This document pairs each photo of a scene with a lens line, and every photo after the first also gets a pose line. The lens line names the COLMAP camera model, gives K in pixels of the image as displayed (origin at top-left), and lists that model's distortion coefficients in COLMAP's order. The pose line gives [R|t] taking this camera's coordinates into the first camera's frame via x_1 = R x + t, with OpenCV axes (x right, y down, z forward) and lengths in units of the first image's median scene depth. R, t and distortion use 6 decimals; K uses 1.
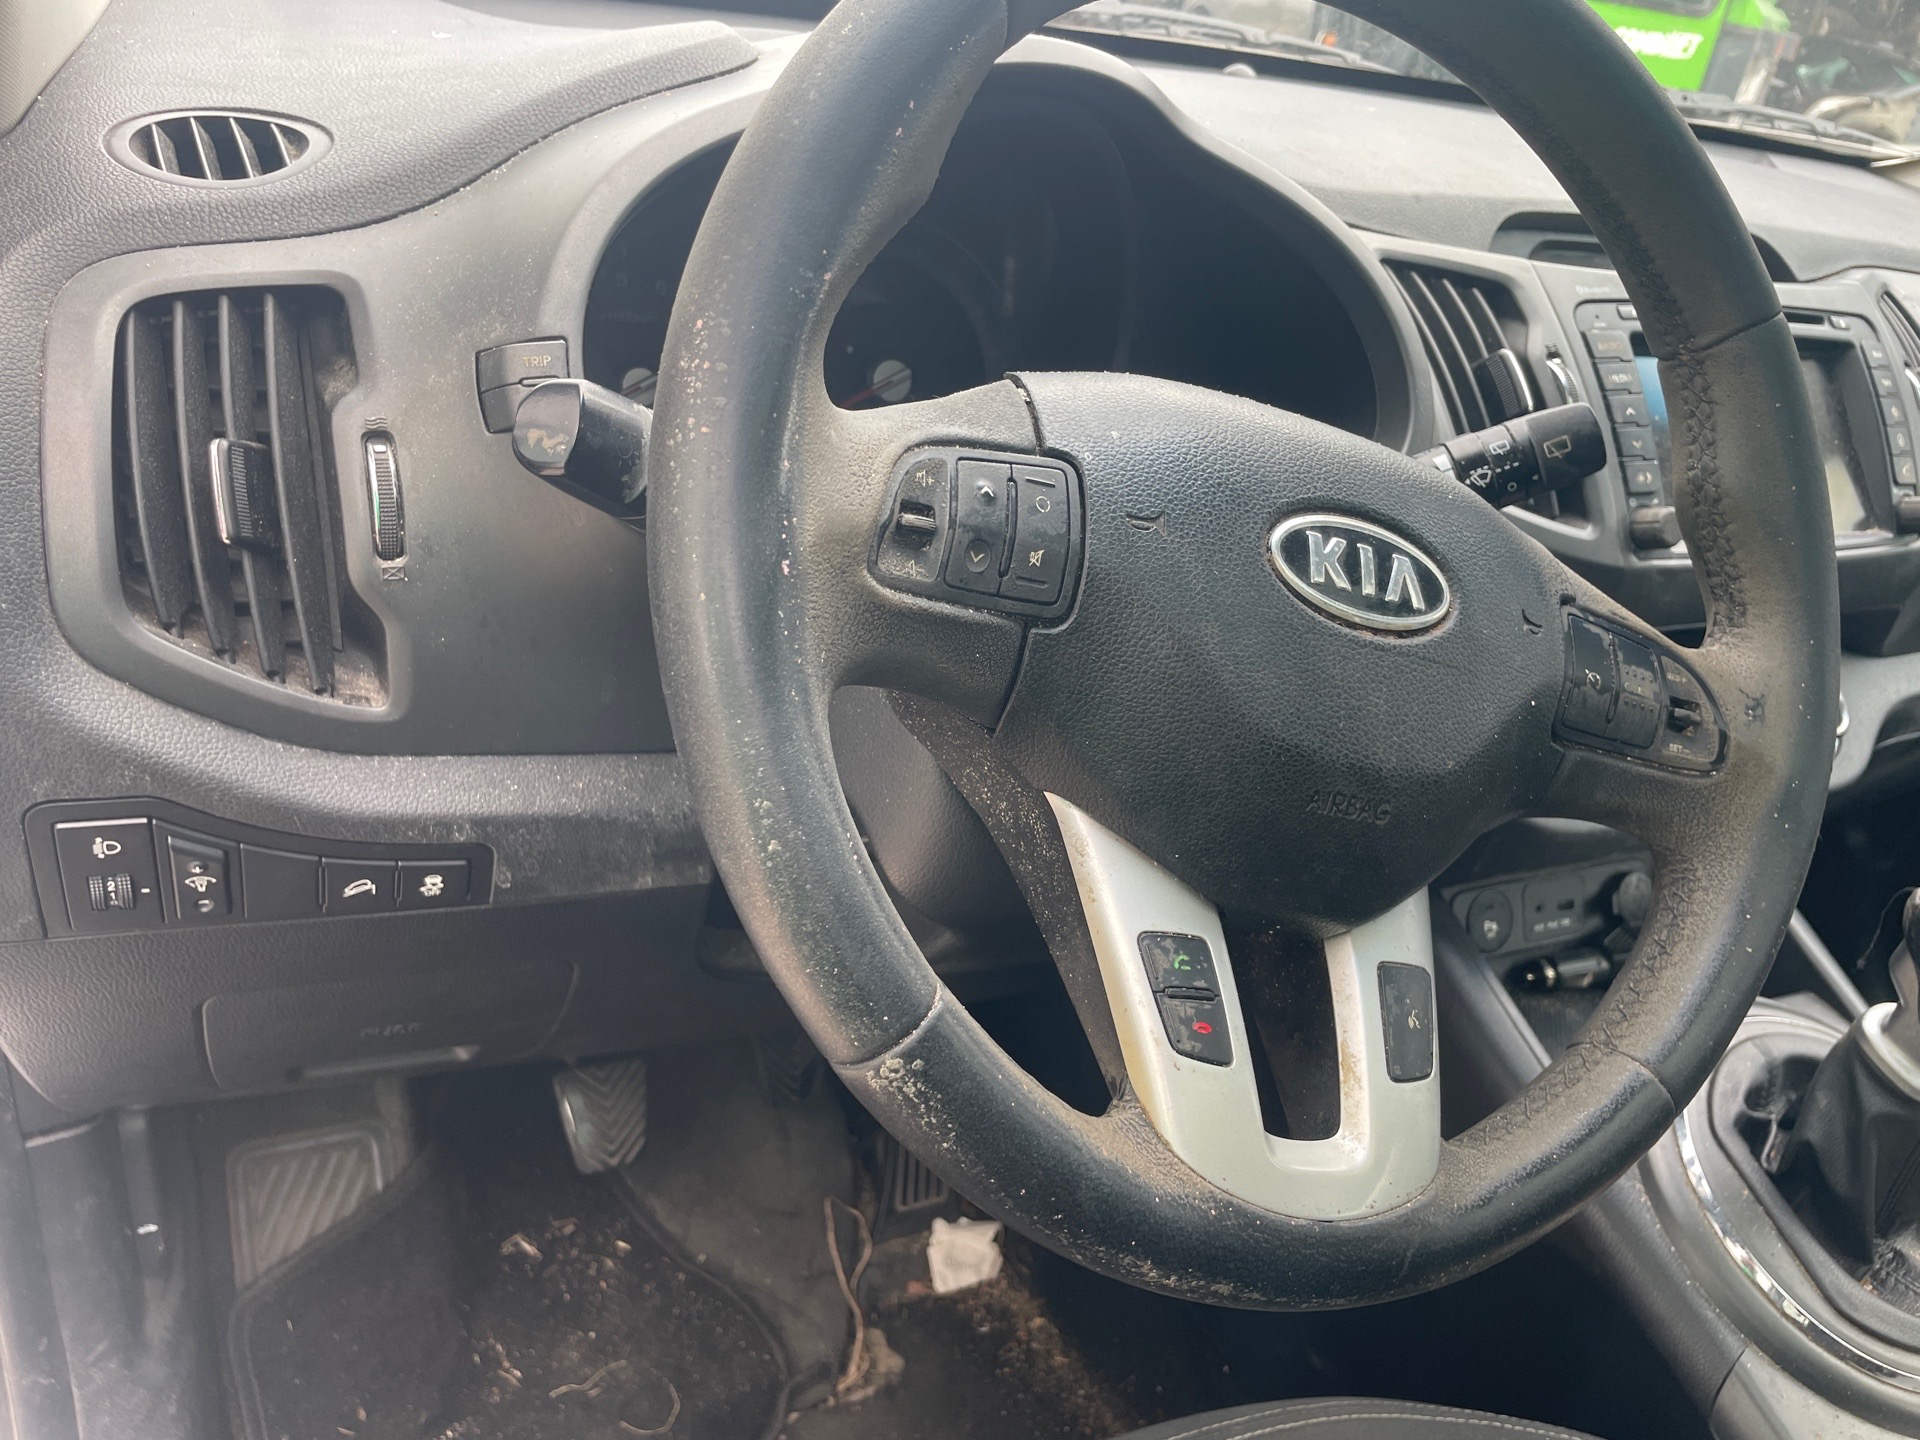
lens RADIAL K [[1456.2, 0, 950.8], [0, 1456.2, 732.4], [0, 0, 1]] dist [0.075388, -0.108939]
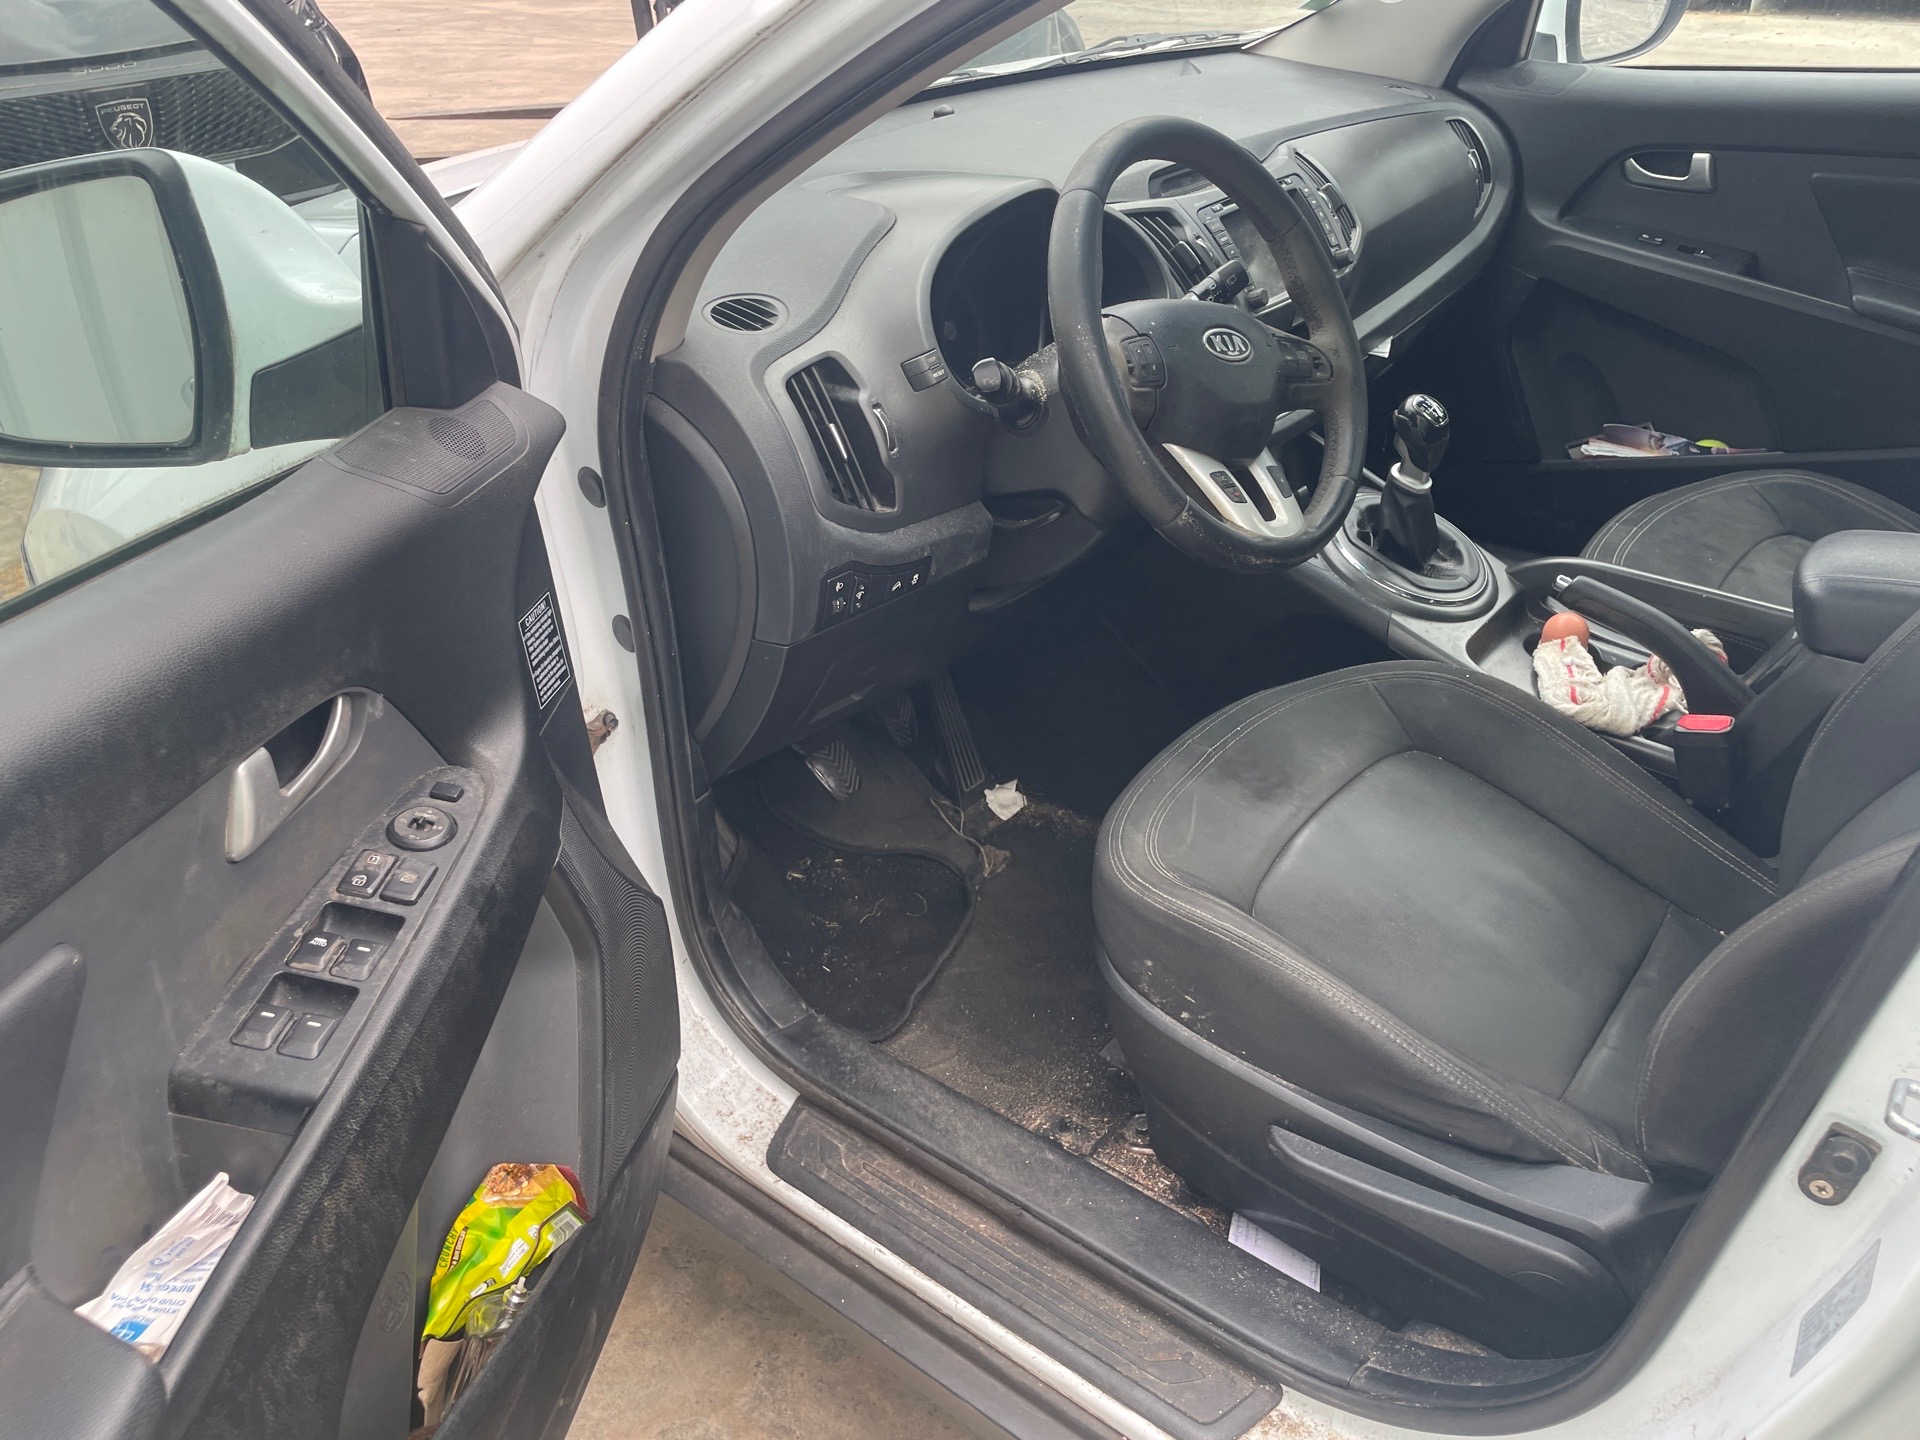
lens RADIAL K [[1449.5, 0, 938.6], [0, 1449.5, 728.4], [0, 0, 1]] dist [0.080096, -0.110479]
pose [[0.895760, -0.357016, 0.264864, -1.169594], [0.332641, 0.933571, 0.133401, 0.028479], [-0.294896, -0.031391, 0.955014, -1.525826]]
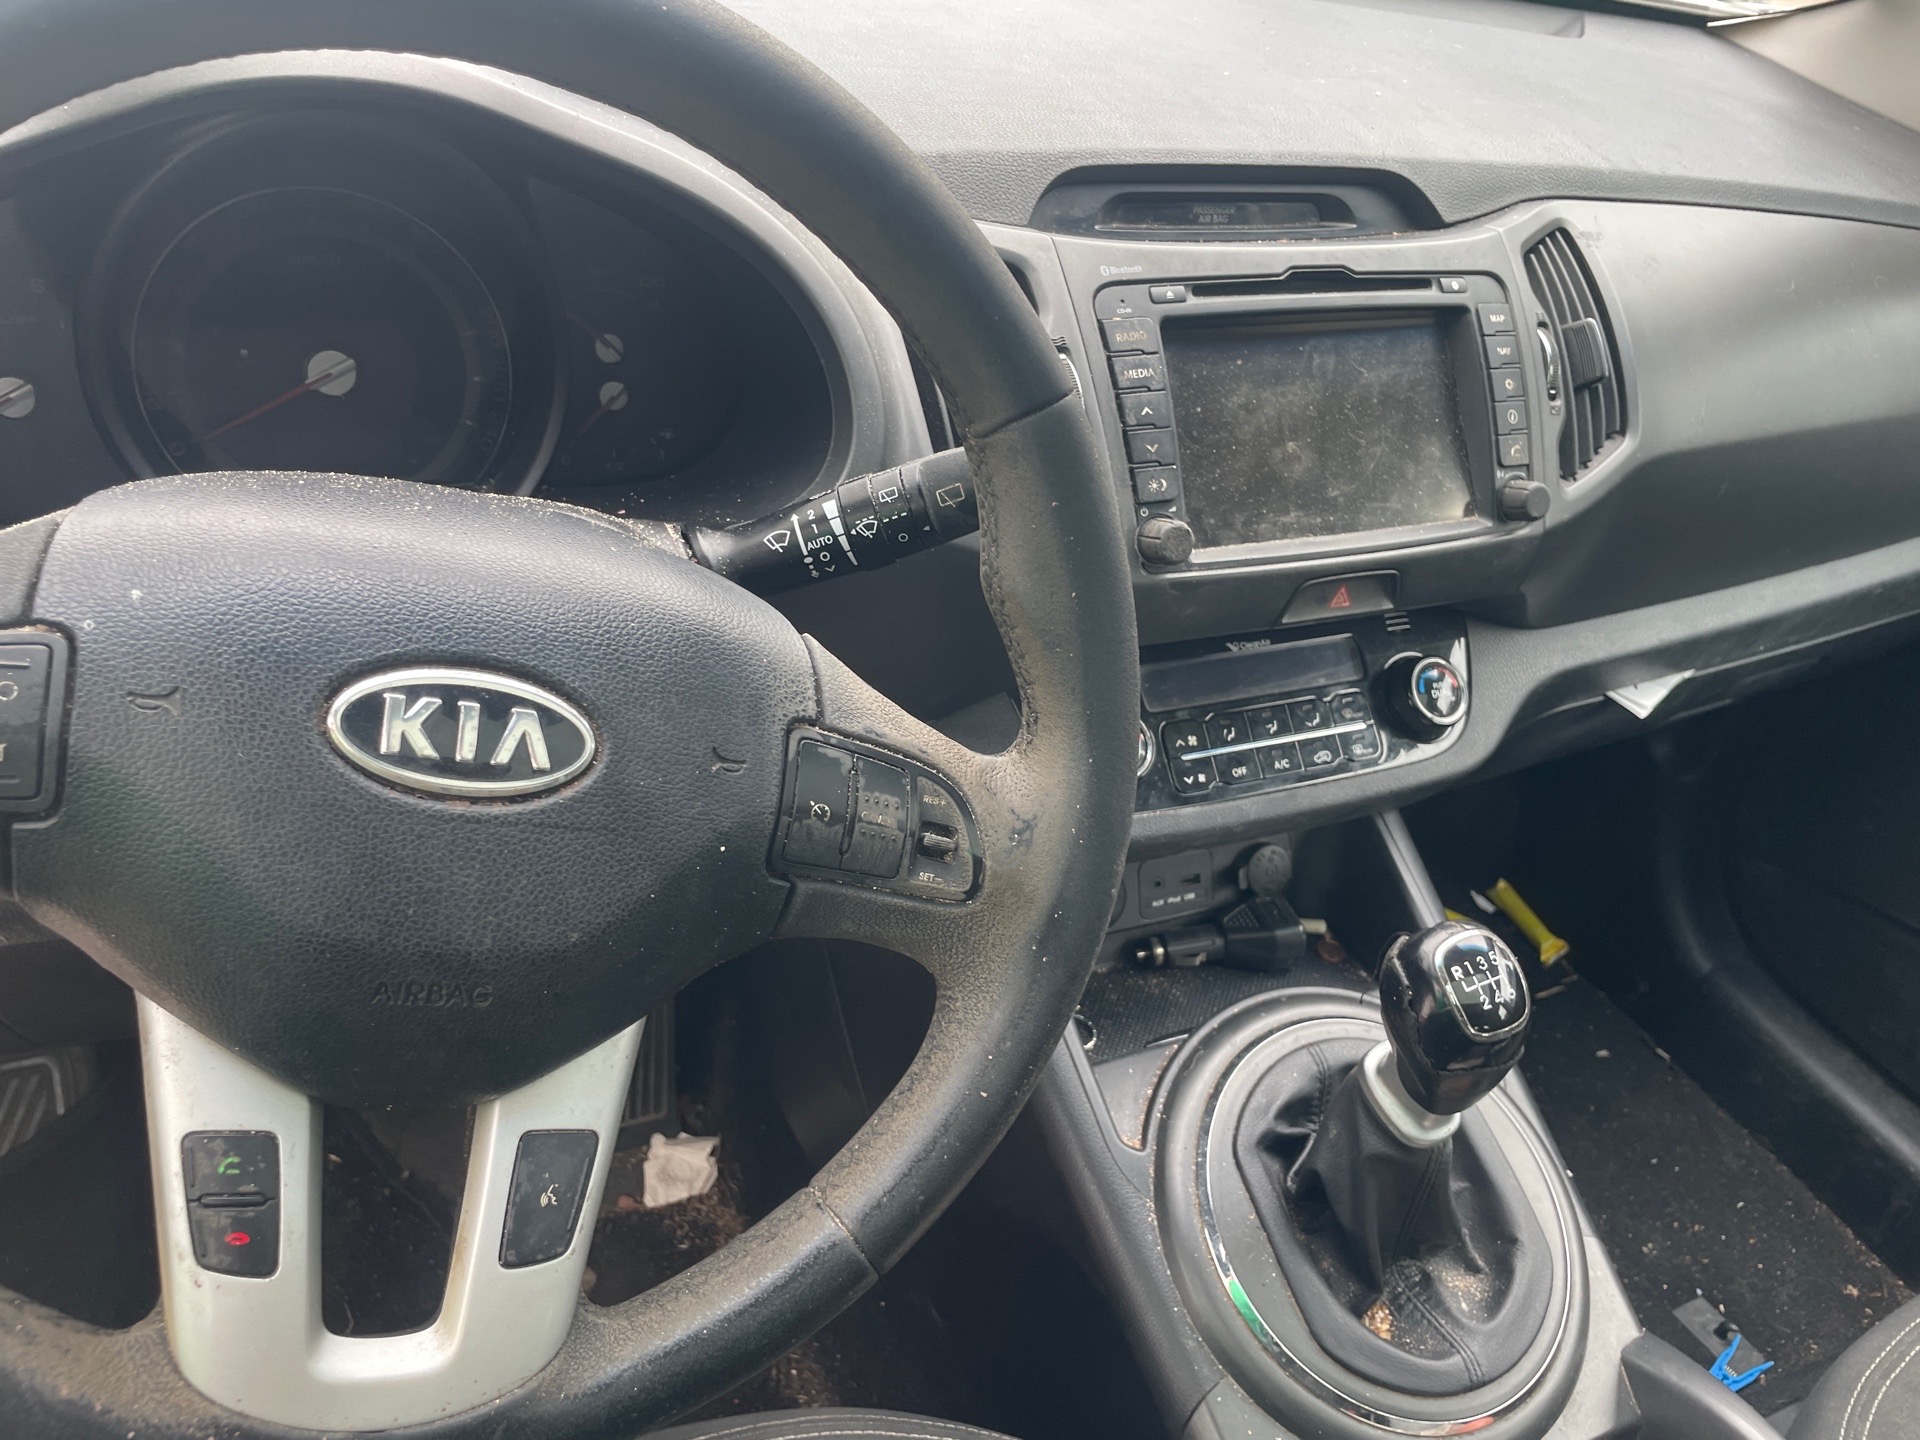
lens RADIAL K [[1451.0, 0, 948.5], [0, 1451.0, 710.7], [0, 0, 1]] dist [0.085150, -0.114596]
pose [[0.999441, 0.013356, -0.030641, 0.520168], [-0.009431, 0.992134, 0.124828, -0.204549], [0.032067, -0.124469, 0.991705, 0.095721]]
